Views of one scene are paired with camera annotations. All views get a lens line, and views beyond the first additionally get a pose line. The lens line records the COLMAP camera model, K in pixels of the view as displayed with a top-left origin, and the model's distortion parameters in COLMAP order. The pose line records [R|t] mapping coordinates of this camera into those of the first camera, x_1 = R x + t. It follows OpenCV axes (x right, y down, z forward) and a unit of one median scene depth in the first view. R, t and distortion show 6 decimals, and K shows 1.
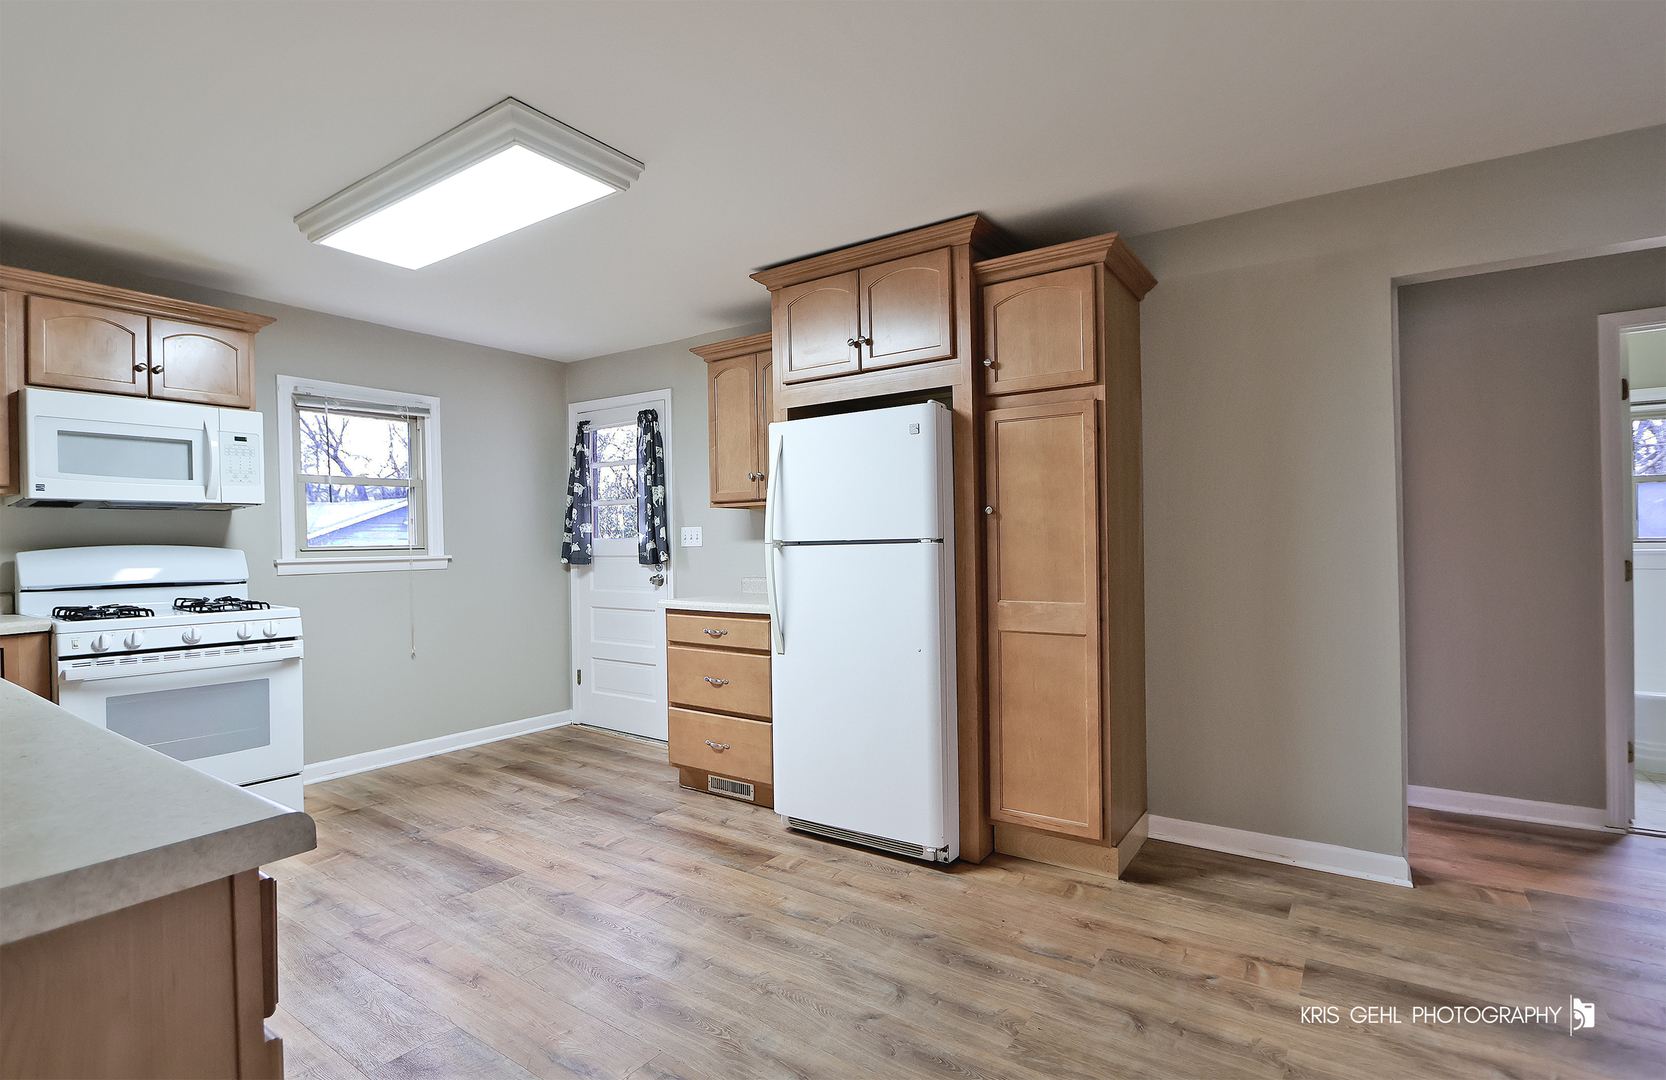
lens RADIAL K [[797.9, 0, 834.2], [0, 797.9, 545.4], [0, 0, 1]] dist [-0.001598, -0.000290]
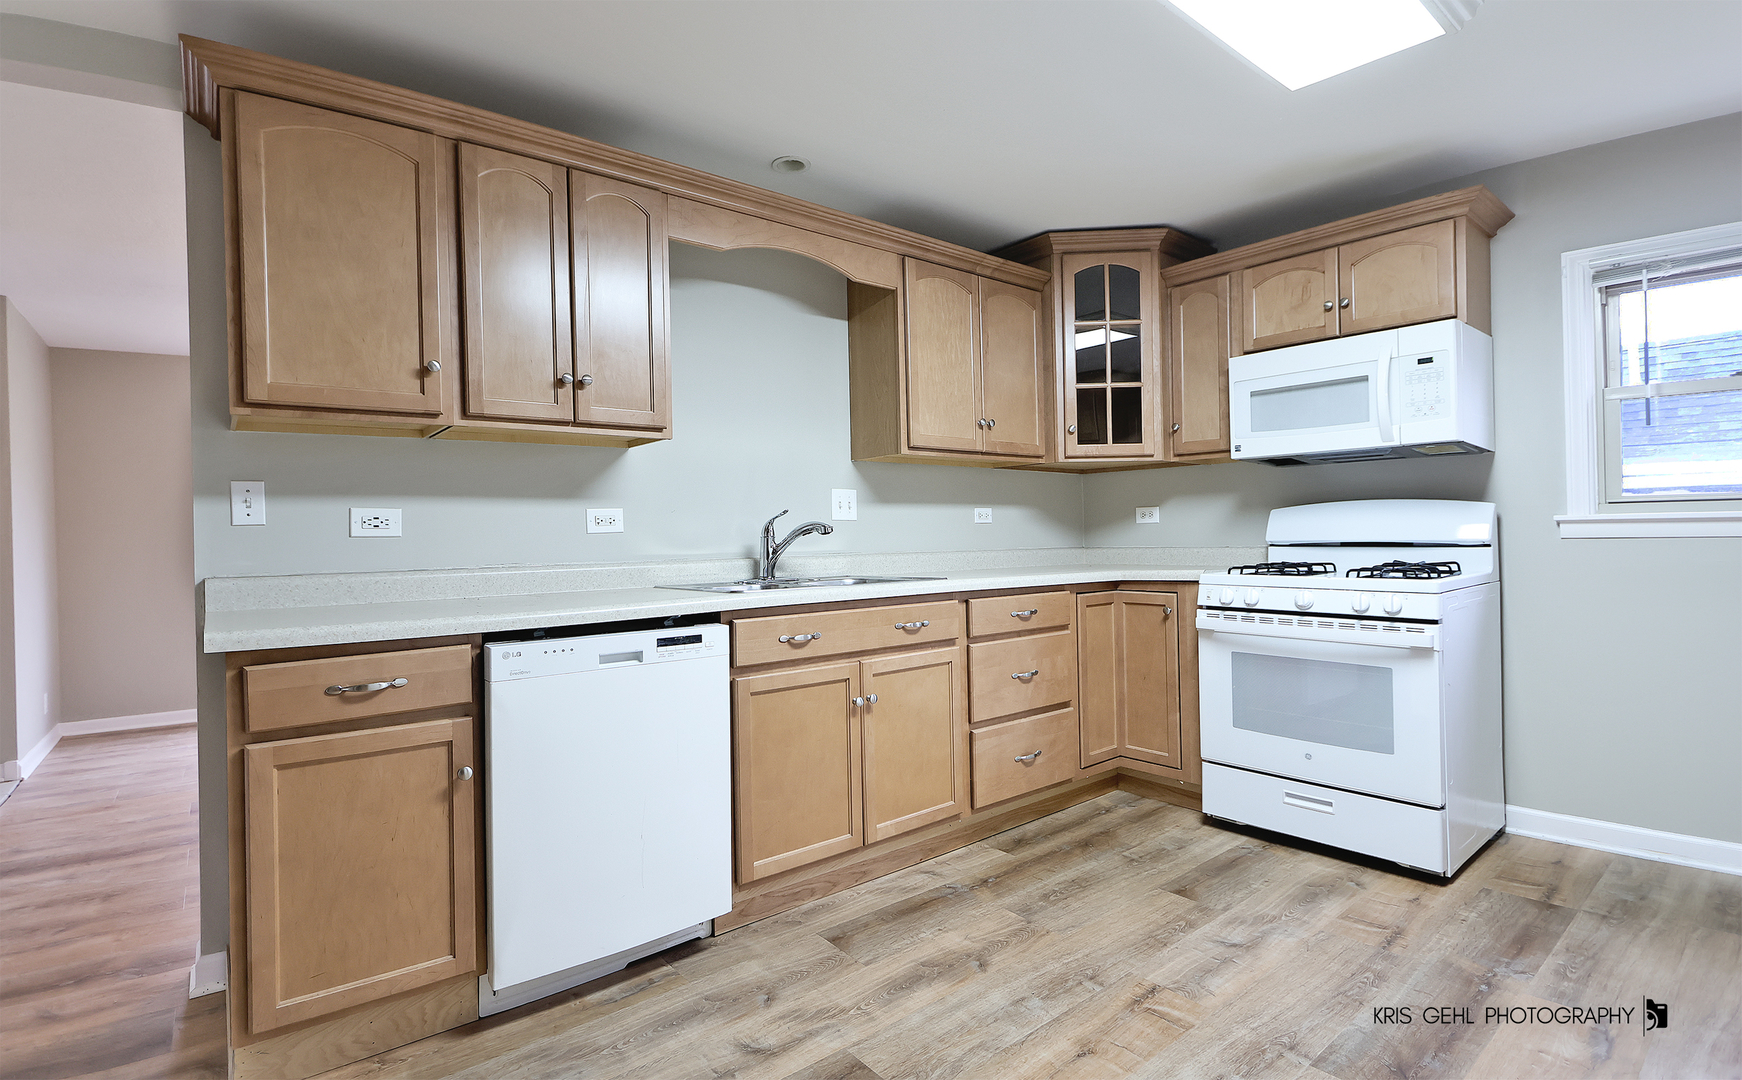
lens RADIAL K [[829.0, 0, 872.1], [0, 829.0, 532.9], [0, 0, 1]] dist [-0.040813, -0.000747]
pose [[-0.270910, 0.010238, -0.962550, 0.182656], [0.013153, 0.999889, 0.006934, 0.024083], [0.962515, -0.010782, -0.271015, 0.738080]]
